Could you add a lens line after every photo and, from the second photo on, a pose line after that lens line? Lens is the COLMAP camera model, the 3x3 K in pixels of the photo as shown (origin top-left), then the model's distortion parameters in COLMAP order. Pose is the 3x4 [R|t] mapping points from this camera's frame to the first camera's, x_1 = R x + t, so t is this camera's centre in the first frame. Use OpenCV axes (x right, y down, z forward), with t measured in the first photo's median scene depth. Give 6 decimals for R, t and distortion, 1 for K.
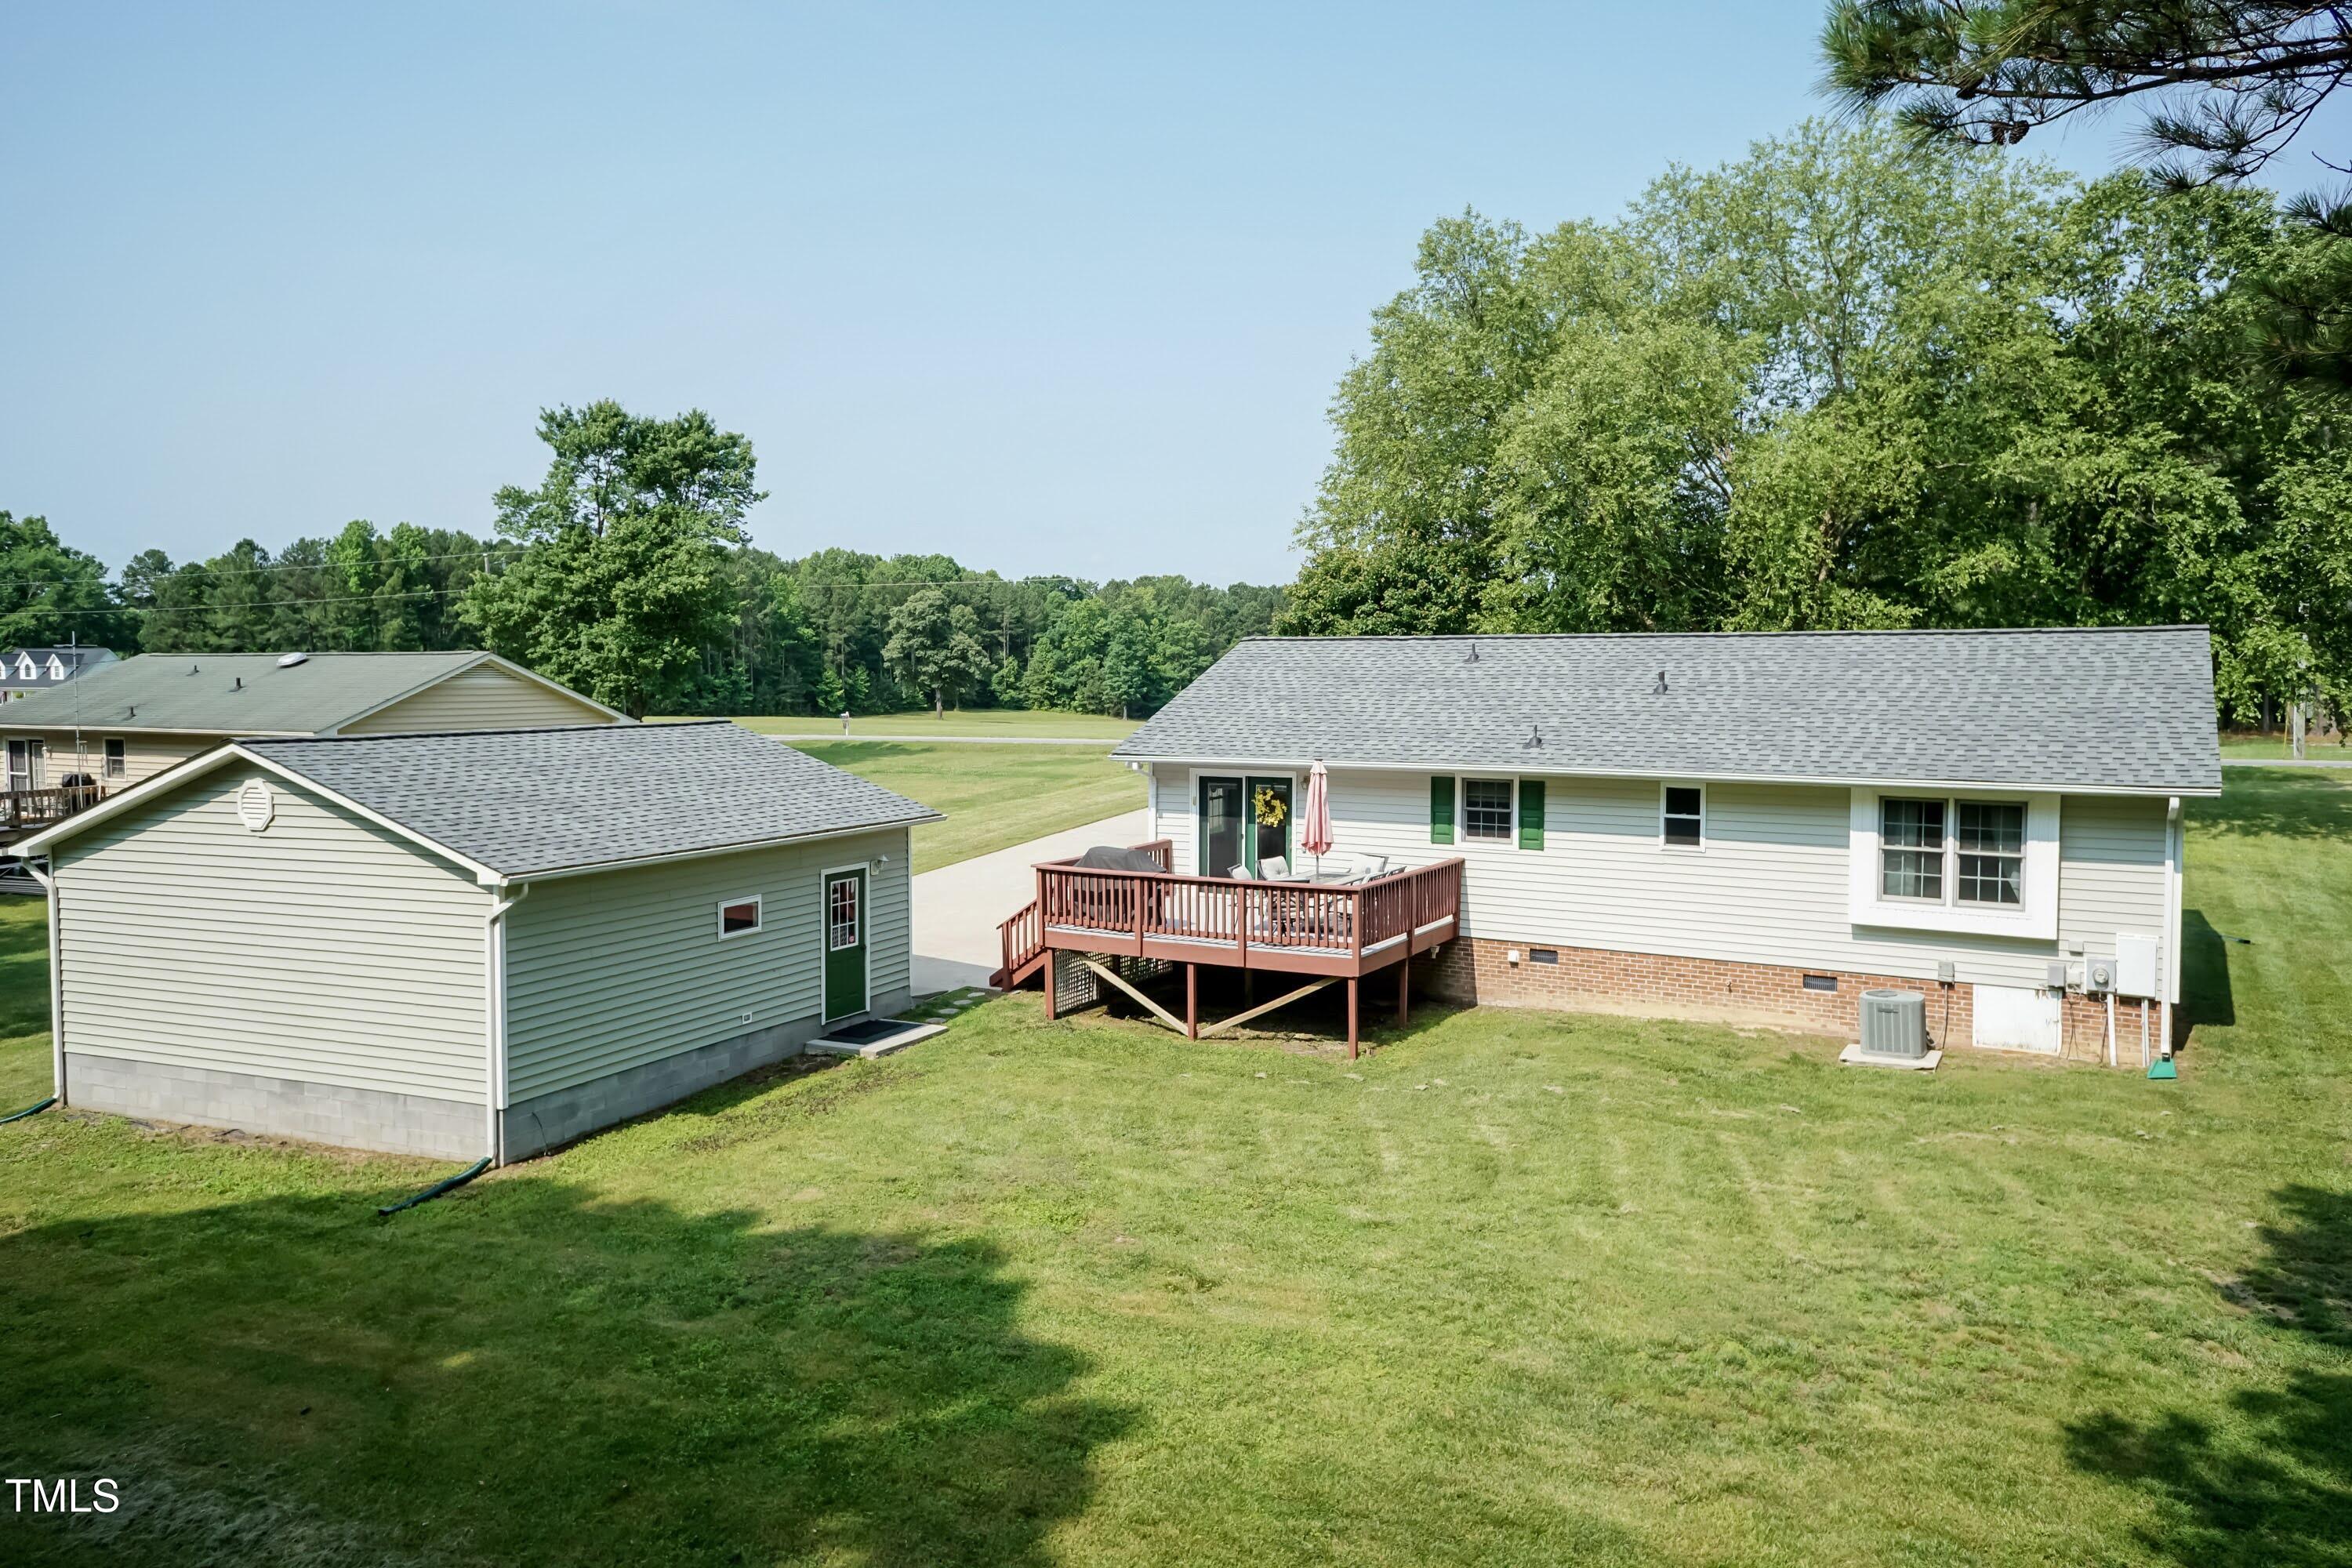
lens RADIAL K [[1605.8, 0, 1181.3], [0, 1605.8, 752.2], [0, 0, 1]] dist [0.058126, 0.045231]
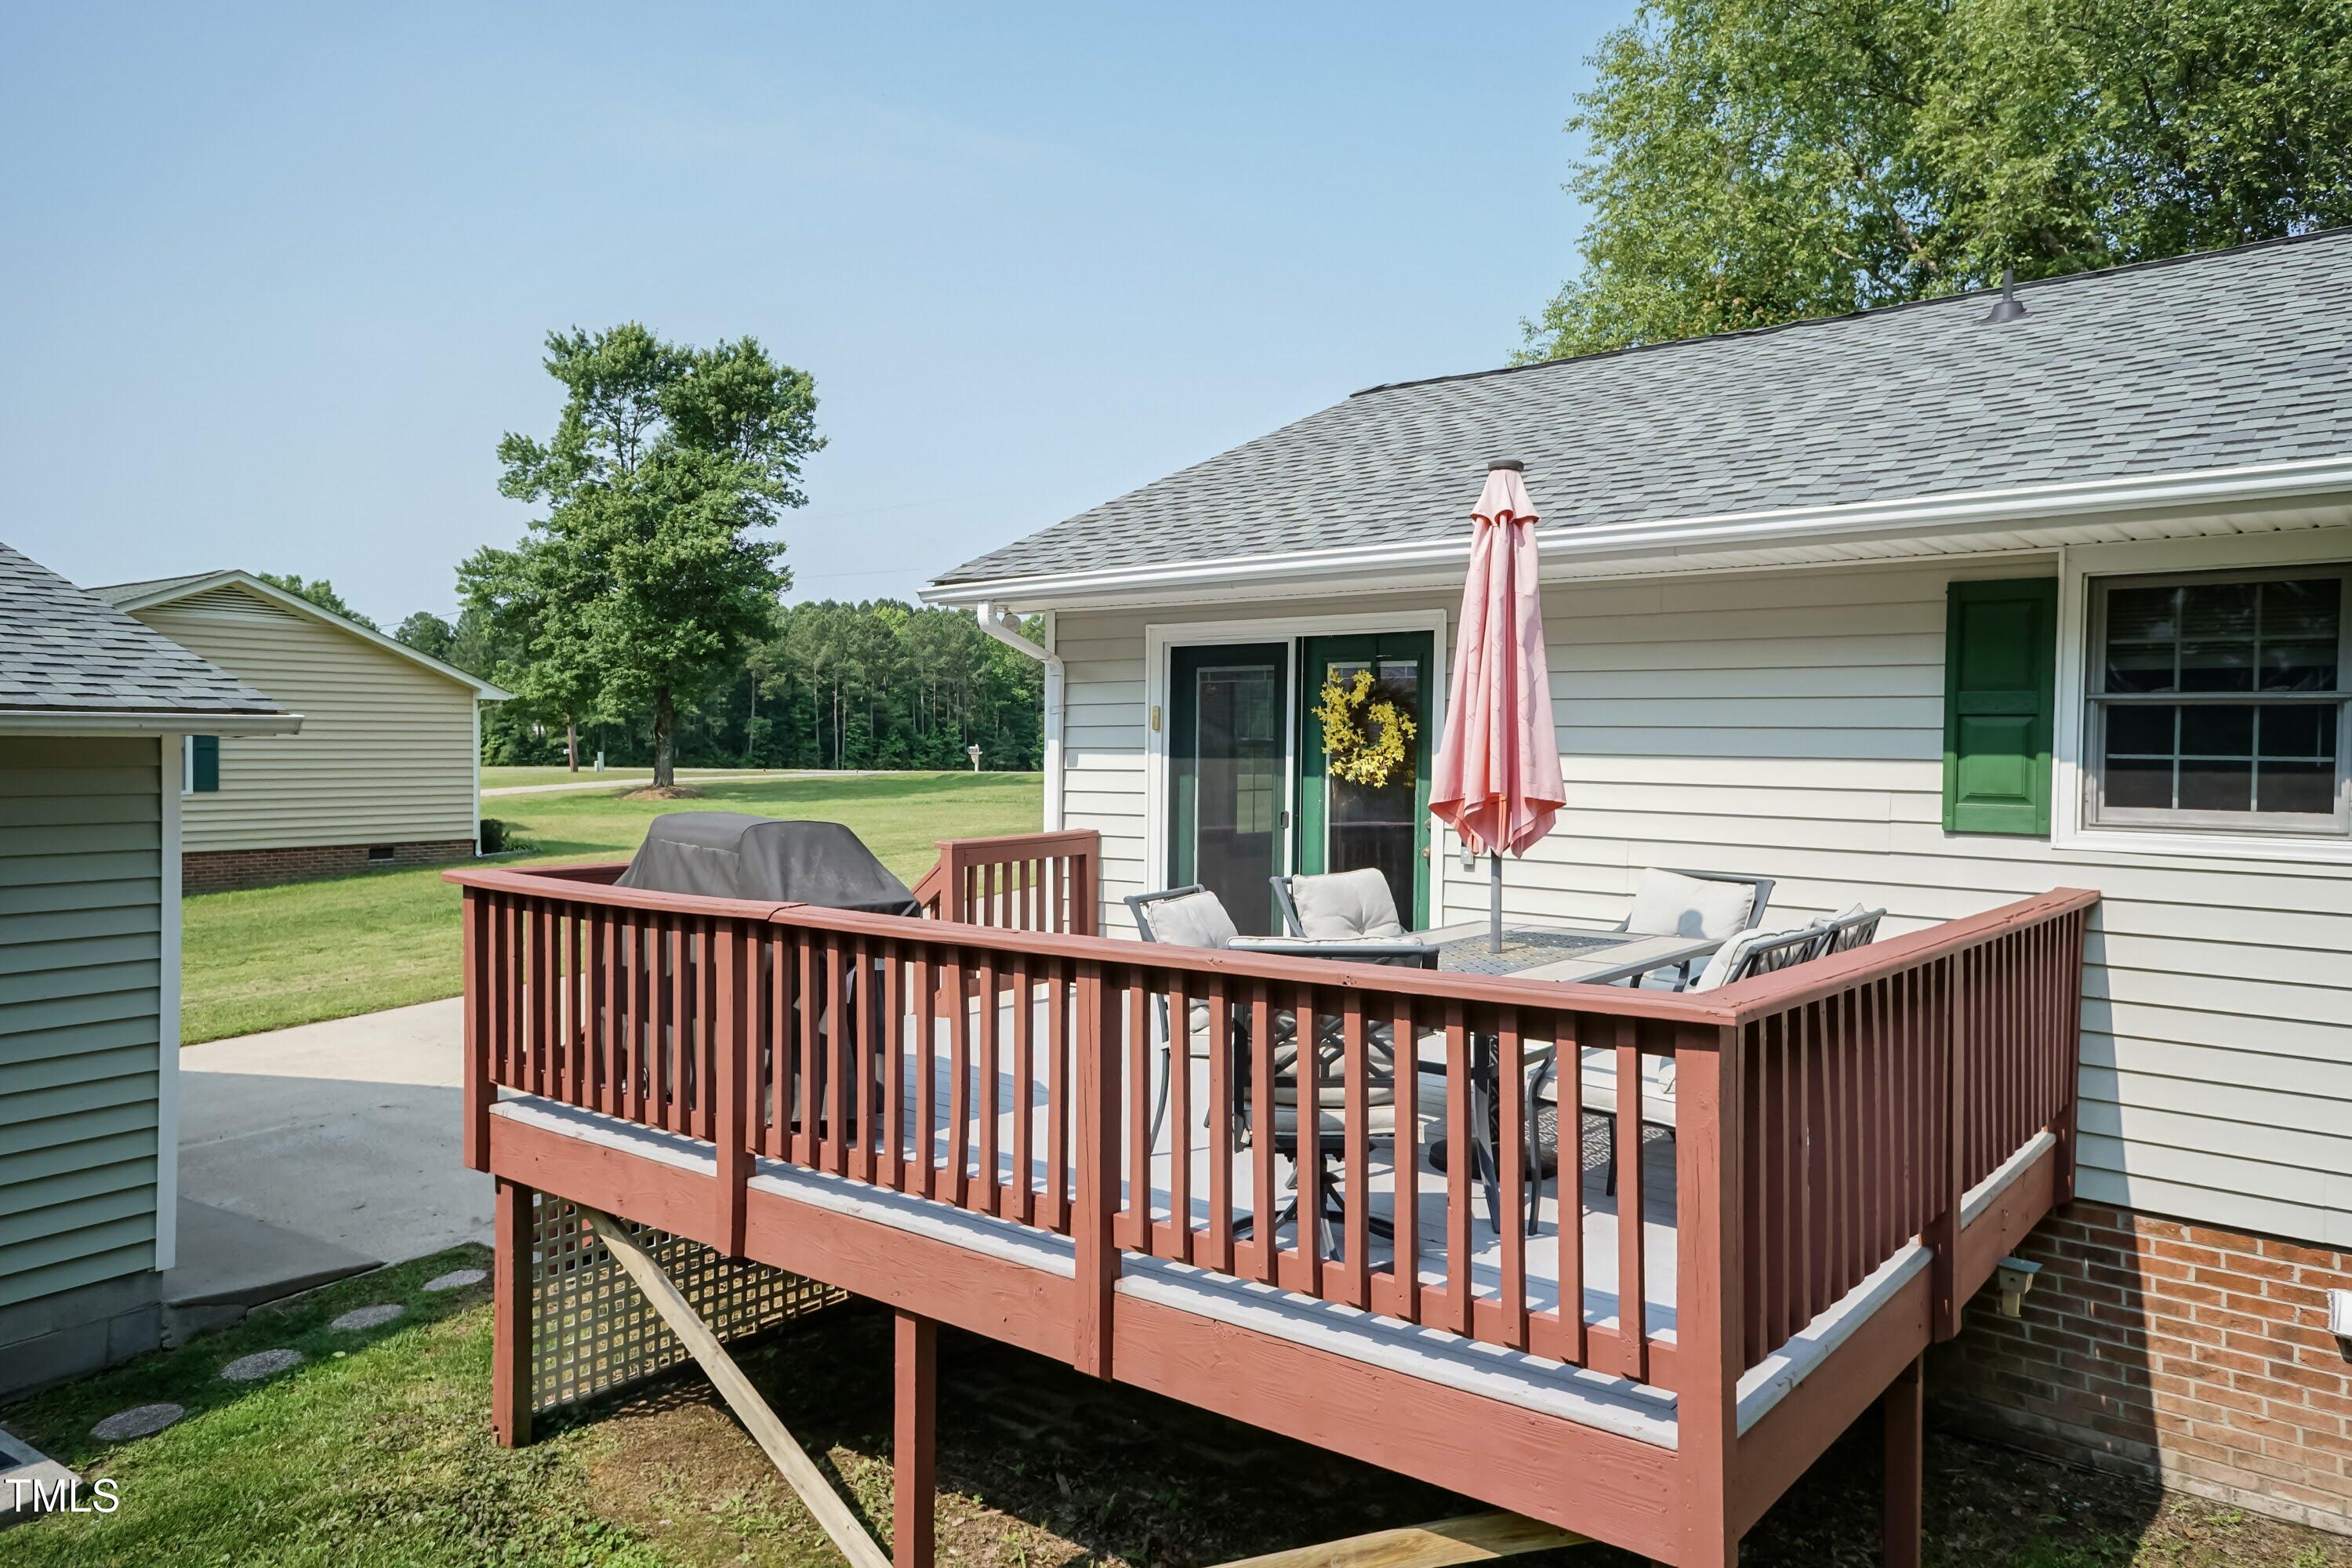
lens RADIAL K [[1605.8, 0, 1181.3], [0, 1605.8, 752.2], [0, 0, 1]] dist [0.058126, 0.045231]
pose [[0.989554, 0.012640, -0.143611, 0.028017], [-0.019379, 0.998771, -0.045627, 0.023552], [0.142858, 0.047933, 0.988582, 0.290337]]
